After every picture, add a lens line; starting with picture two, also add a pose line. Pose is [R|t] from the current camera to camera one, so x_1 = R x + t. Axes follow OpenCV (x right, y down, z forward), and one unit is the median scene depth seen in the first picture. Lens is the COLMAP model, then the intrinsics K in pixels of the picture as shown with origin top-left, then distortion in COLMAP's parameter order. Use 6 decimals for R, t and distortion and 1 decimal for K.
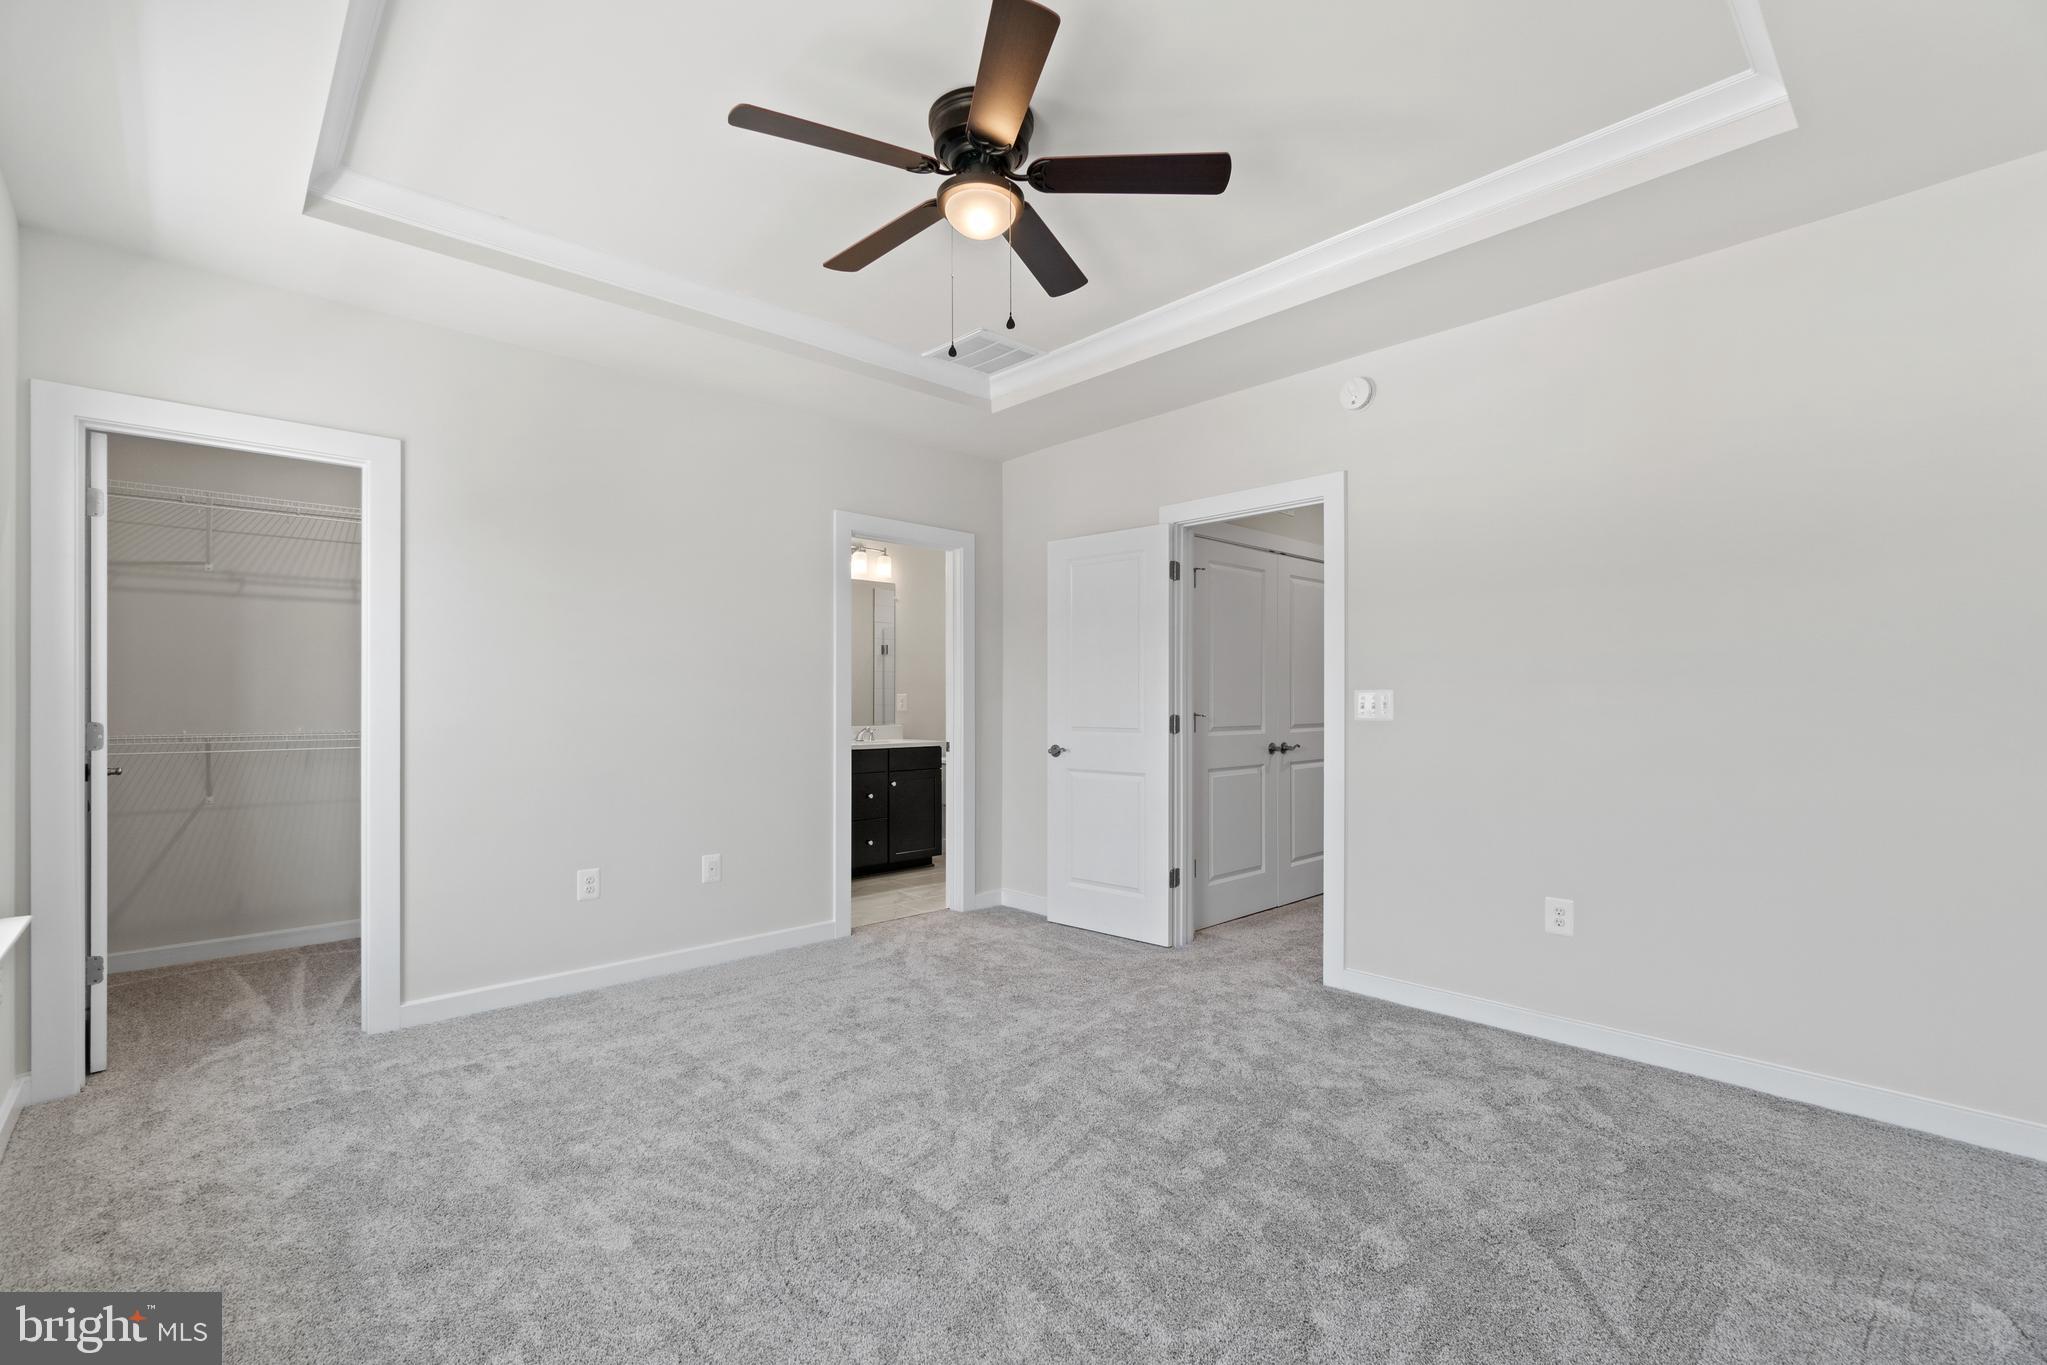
lens RADIAL K [[887.1, 0, 1013.8], [0, 887.1, 695.9], [0, 0, 1]] dist [-0.004011, -0.000229]
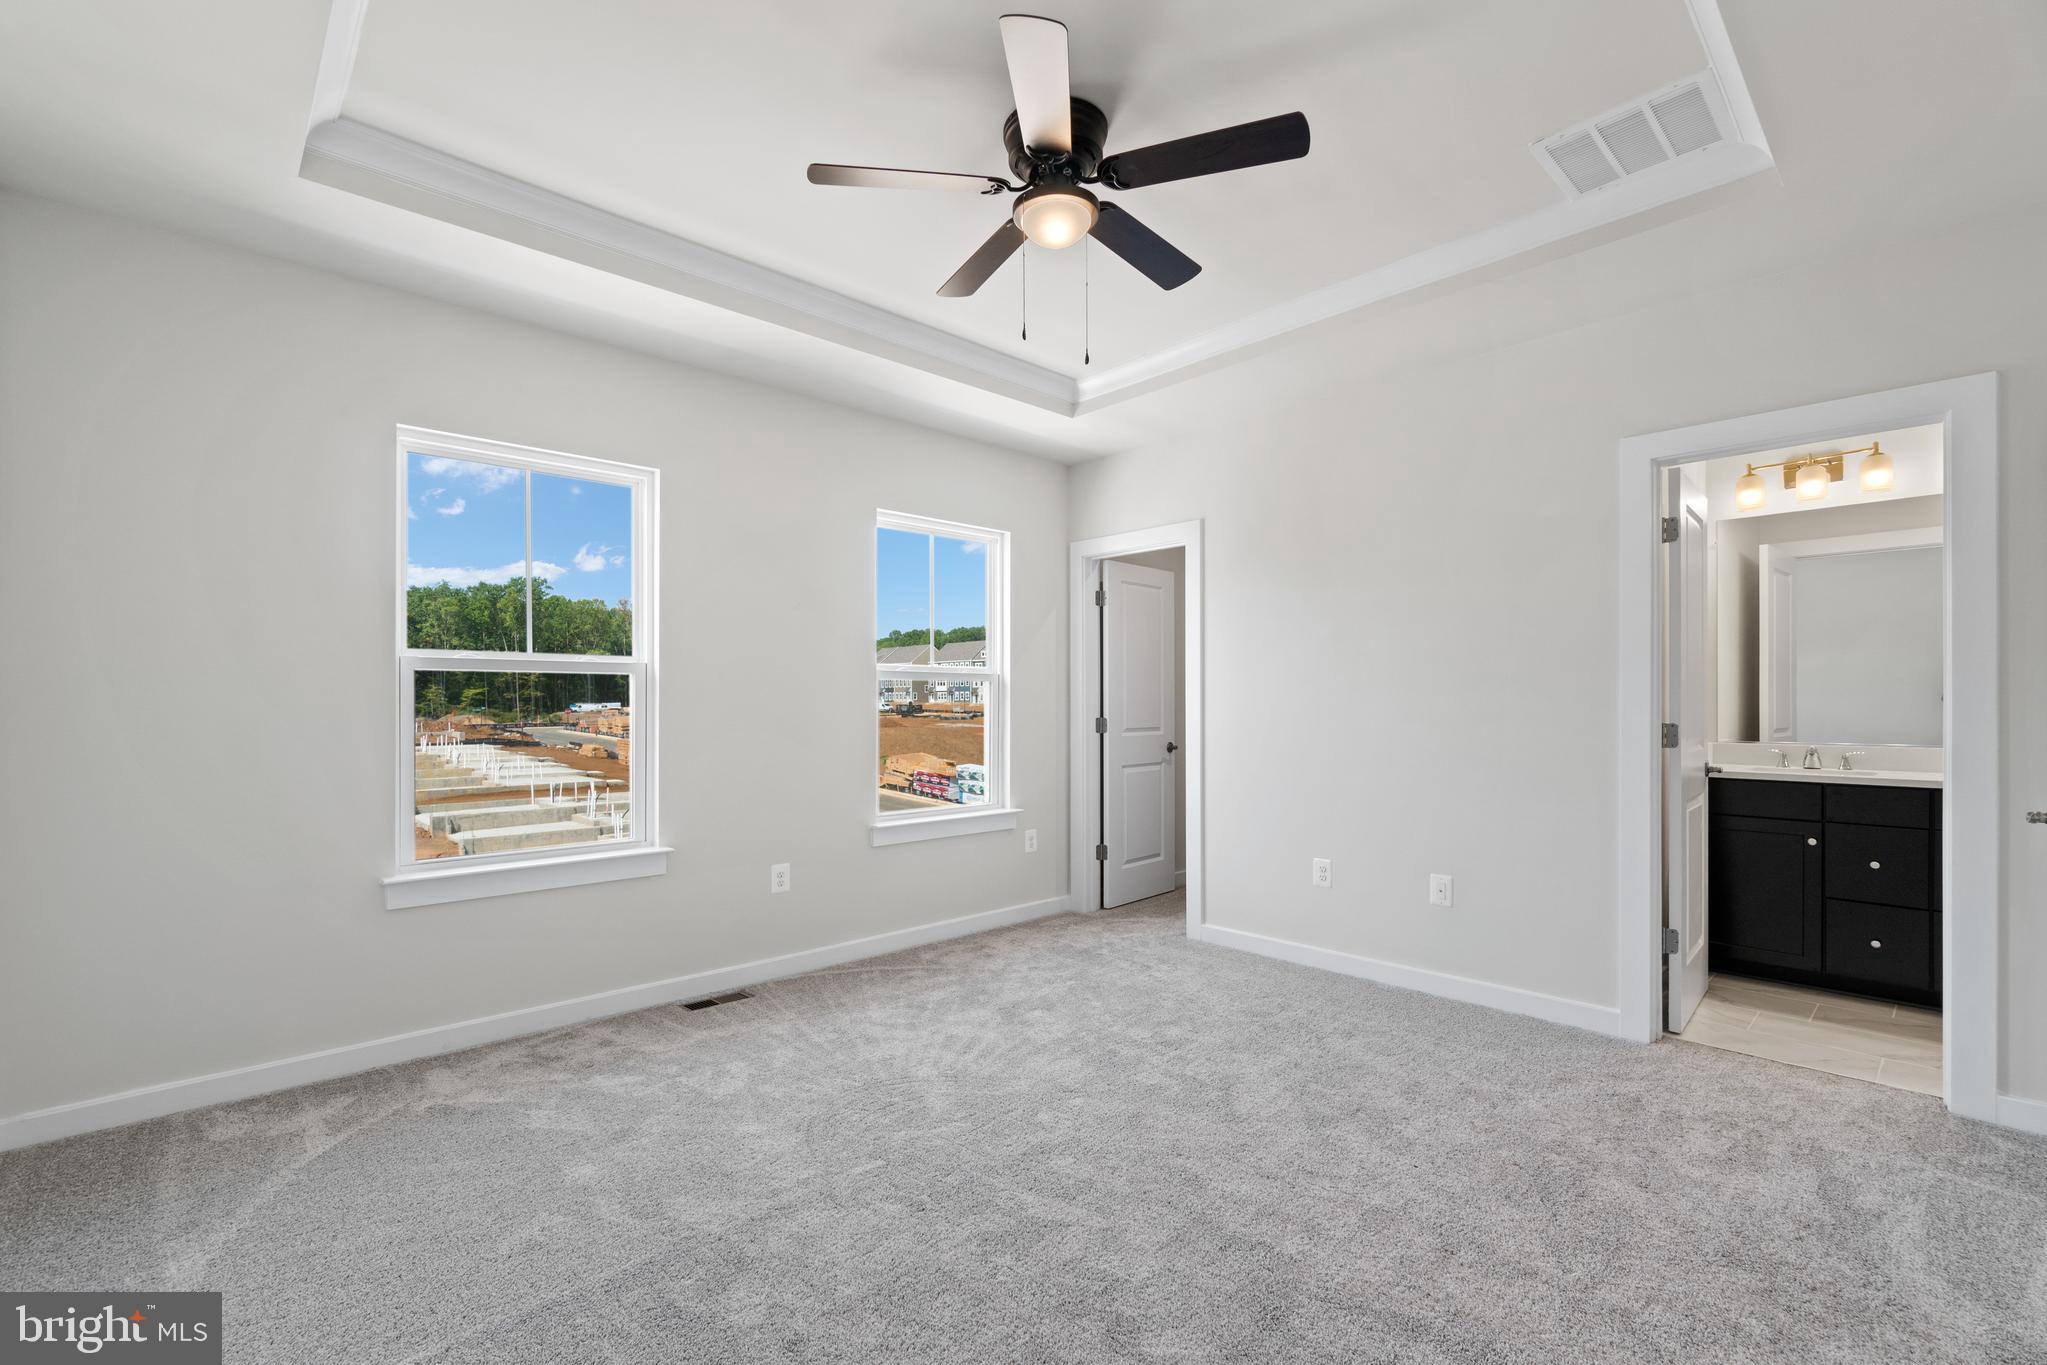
lens RADIAL K [[876.5, 0, 1017.1], [0, 876.5, 696.2], [0, 0, 1]] dist [-0.014752, -0.000079]
pose [[0.004325, -0.019659, -0.999797, 0.517702], [-0.000130, 0.999807, -0.019659, 0.013752], [0.999991, 0.000215, 0.004322, 0.531649]]
